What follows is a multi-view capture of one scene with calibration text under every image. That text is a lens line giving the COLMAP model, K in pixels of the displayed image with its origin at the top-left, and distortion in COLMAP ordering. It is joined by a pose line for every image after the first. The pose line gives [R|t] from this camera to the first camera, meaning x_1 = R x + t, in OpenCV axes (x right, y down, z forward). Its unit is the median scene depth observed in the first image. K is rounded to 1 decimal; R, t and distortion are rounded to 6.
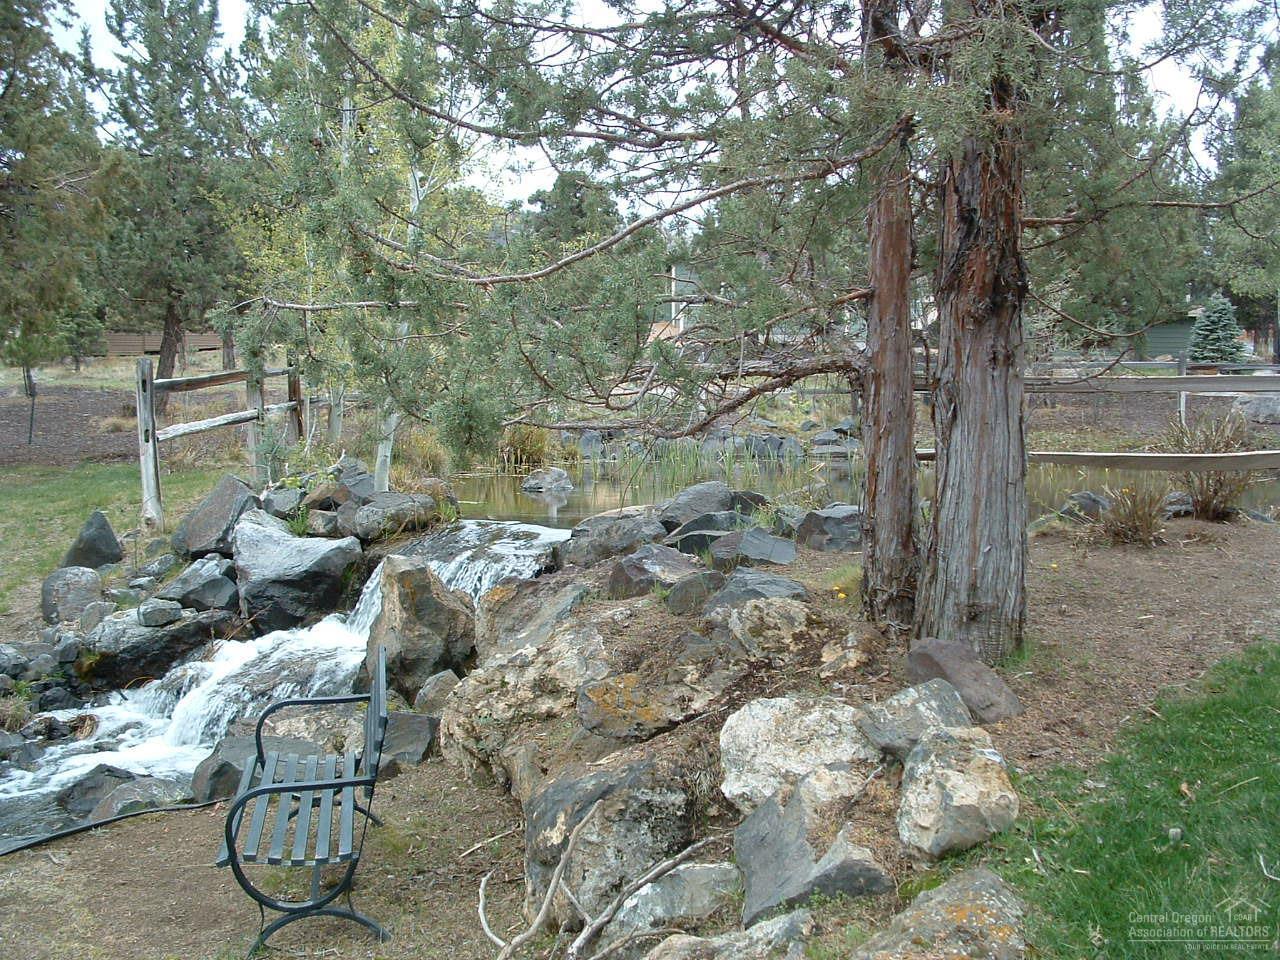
lens RADIAL K [[1536.6, 0, 695.3], [0, 1536.6, 503.0], [0, 0, 1]] dist [-0.237886, 0.195126]
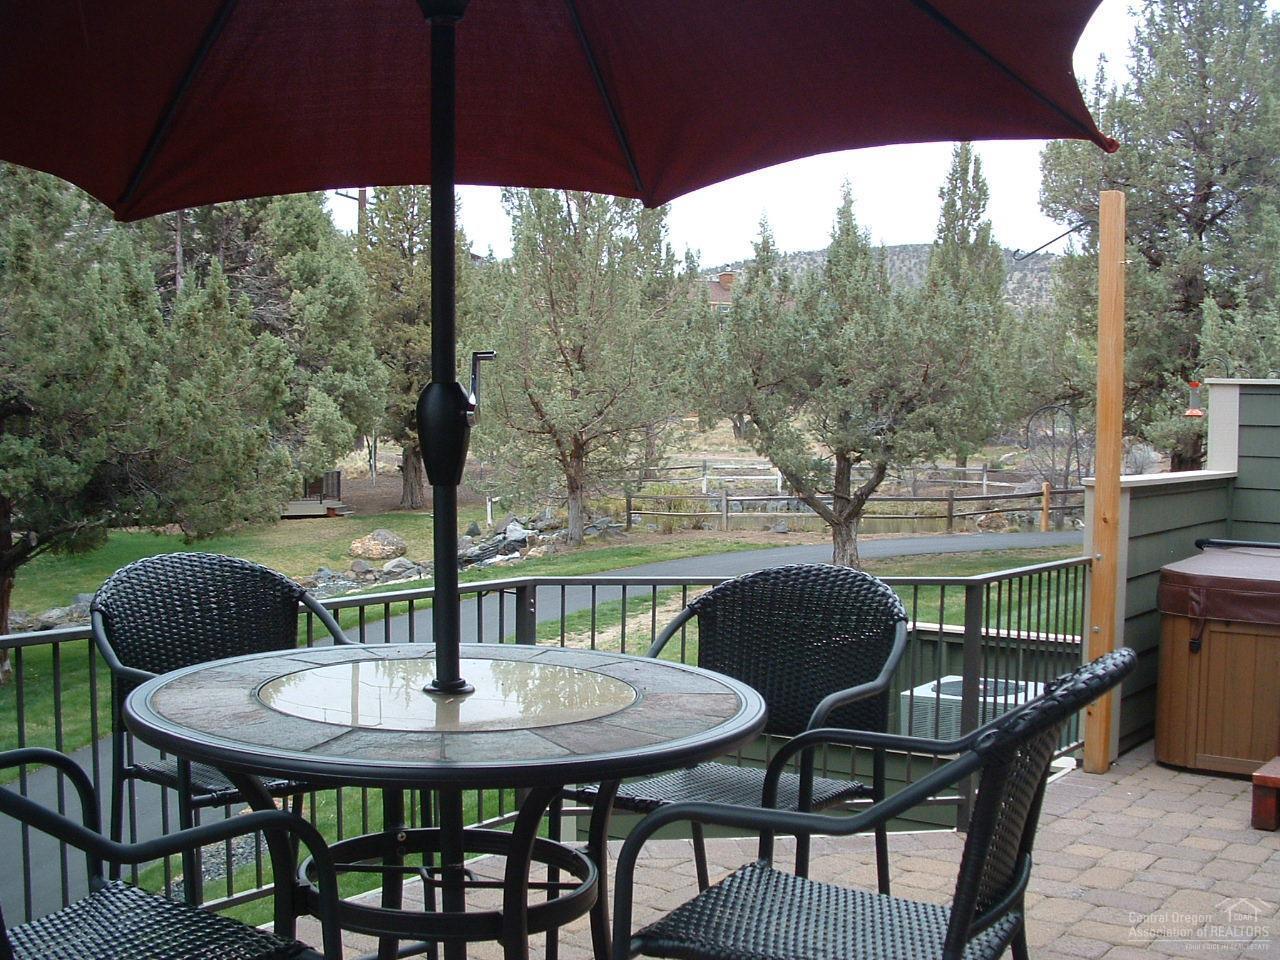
lens RADIAL K [[1536.6, 0, 695.3], [0, 1536.6, 503.0], [0, 0, 1]] dist [-0.237886, 0.195126]
pose [[0.945047, 0.027030, -0.325814, 1.339455], [-0.034493, 0.999258, -0.017149, 0.007146], [0.325109, 0.027445, 0.945278, -2.378883]]
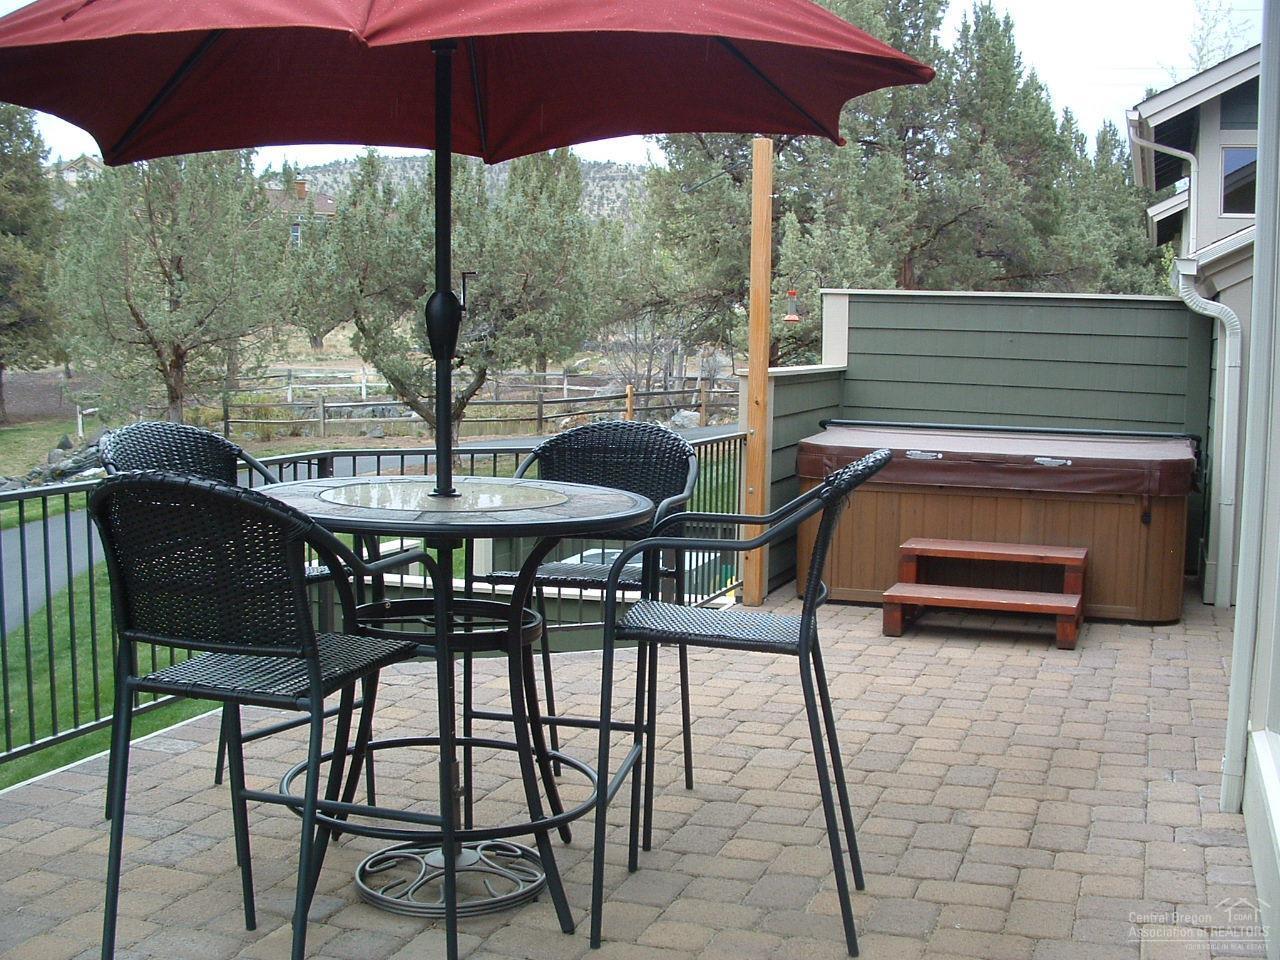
lens RADIAL K [[1536.6, 0, 695.3], [0, 1536.6, 503.0], [0, 0, 1]] dist [-0.237886, 0.195126]
pose [[0.998778, 0.016561, -0.046555, 1.302184], [-0.014902, 0.999250, 0.035754, 0.021684], [0.047112, -0.035016, 0.998276, -2.527656]]
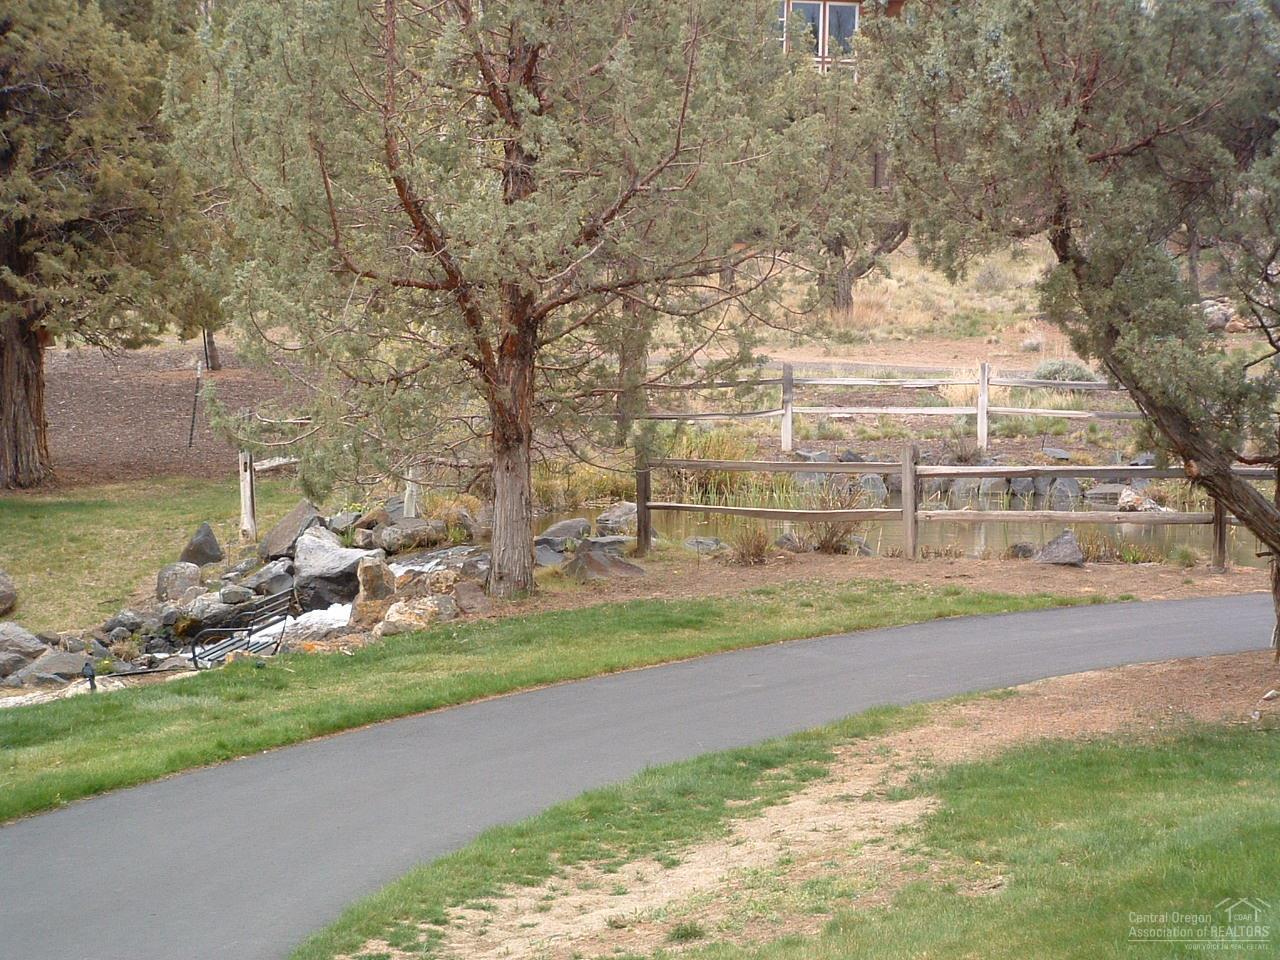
lens RADIAL K [[3742.5, 0, 645.6], [0, 3742.5, 521.1], [0, 0, 1]] dist [0.340610, 1.395889]
pose [[0.945525, 0.040133, -0.323067, 1.090008], [-0.043243, 0.999062, -0.002450, -0.004844], [0.322666, 0.016286, 0.946373, -2.120098]]
